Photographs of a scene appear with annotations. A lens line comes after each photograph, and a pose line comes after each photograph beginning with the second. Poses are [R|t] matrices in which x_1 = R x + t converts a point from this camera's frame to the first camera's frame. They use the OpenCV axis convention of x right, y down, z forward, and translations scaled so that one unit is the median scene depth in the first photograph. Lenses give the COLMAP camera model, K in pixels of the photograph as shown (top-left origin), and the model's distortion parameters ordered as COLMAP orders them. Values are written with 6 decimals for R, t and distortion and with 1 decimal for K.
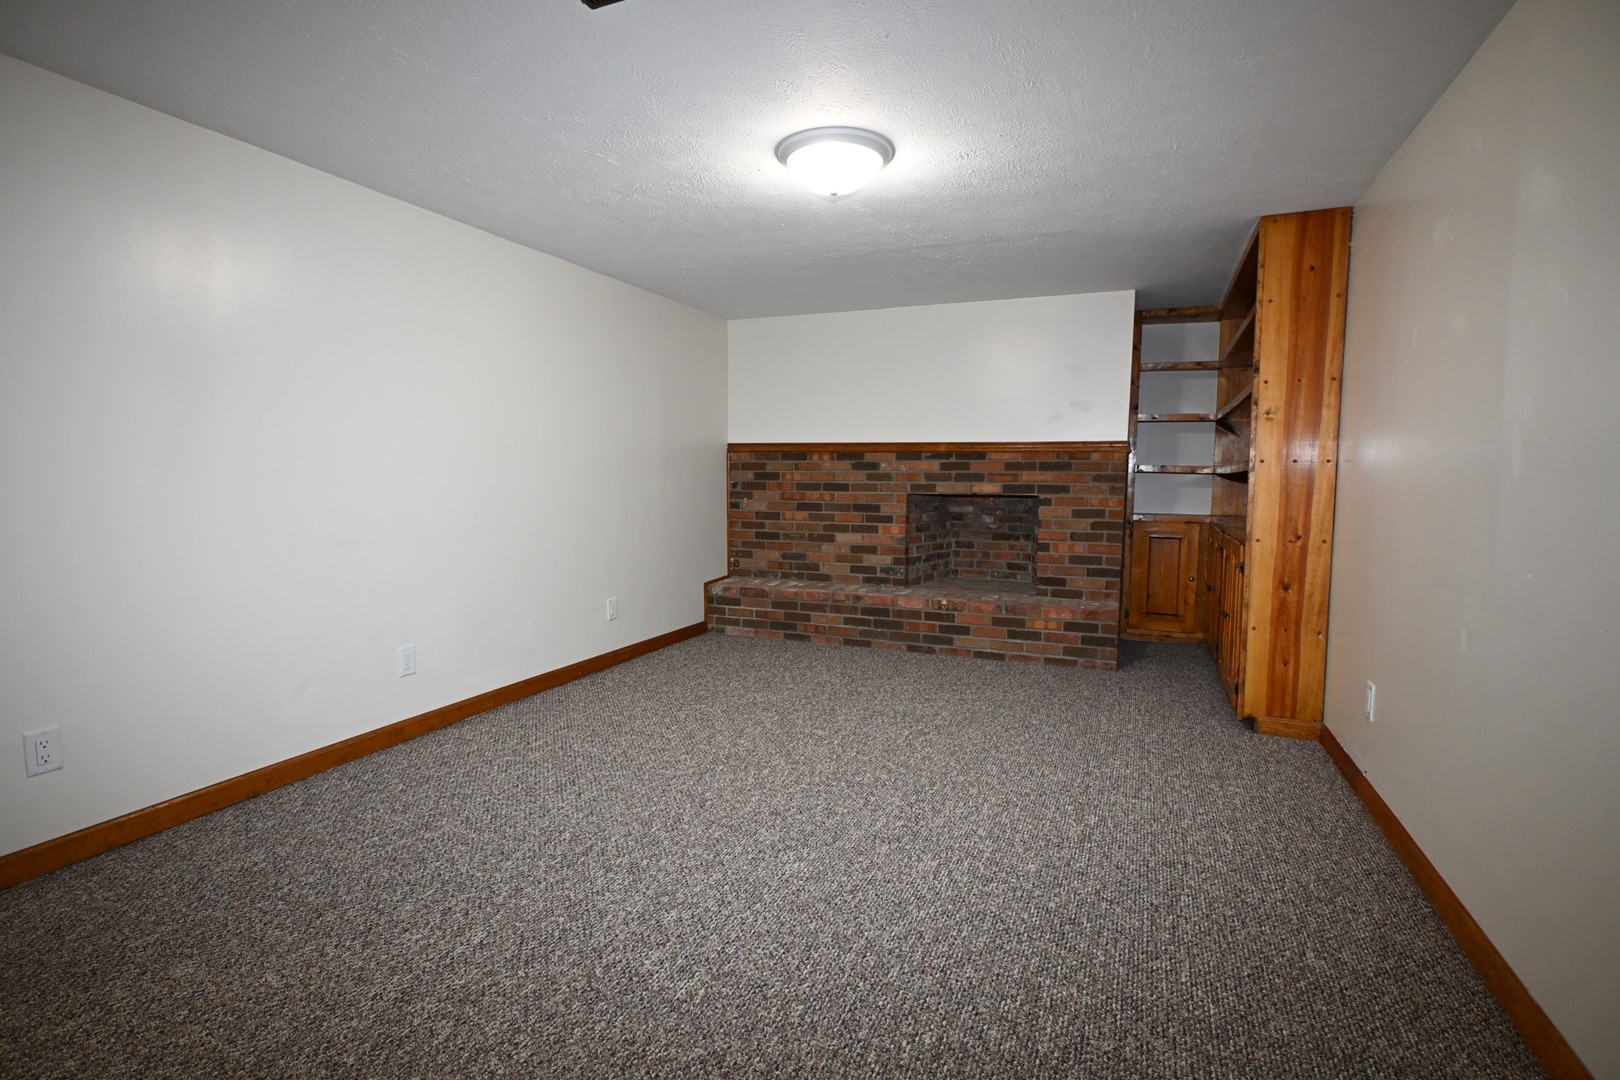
lens RADIAL K [[788.4, 0, 806.9], [0, 788.4, 538.6], [0, 0, 1]] dist [-0.000233, 0.001486]
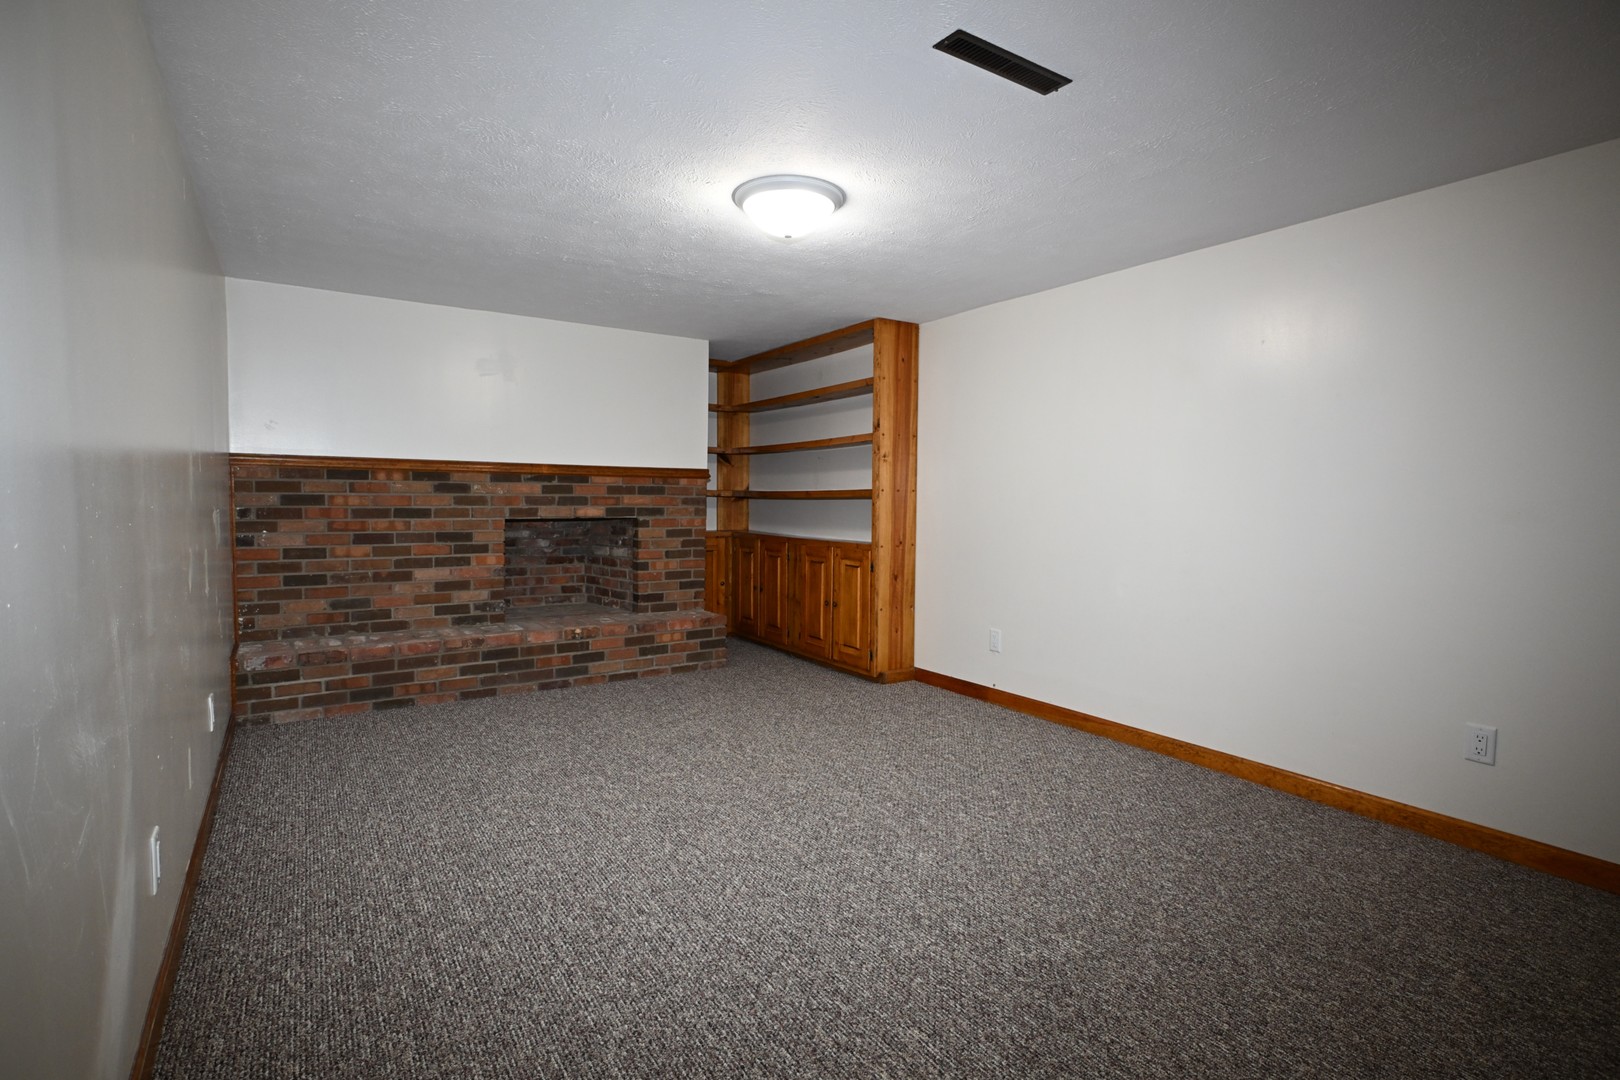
lens RADIAL K [[788.4, 0, 806.3], [0, 788.4, 543.2], [0, 0, 1]] dist [-0.000233, 0.001486]
pose [[0.556613, -0.049993, 0.829267, -0.463652], [0.062174, 0.997895, 0.018427, -0.026559], [-0.828442, 0.041302, 0.558549, 0.227664]]
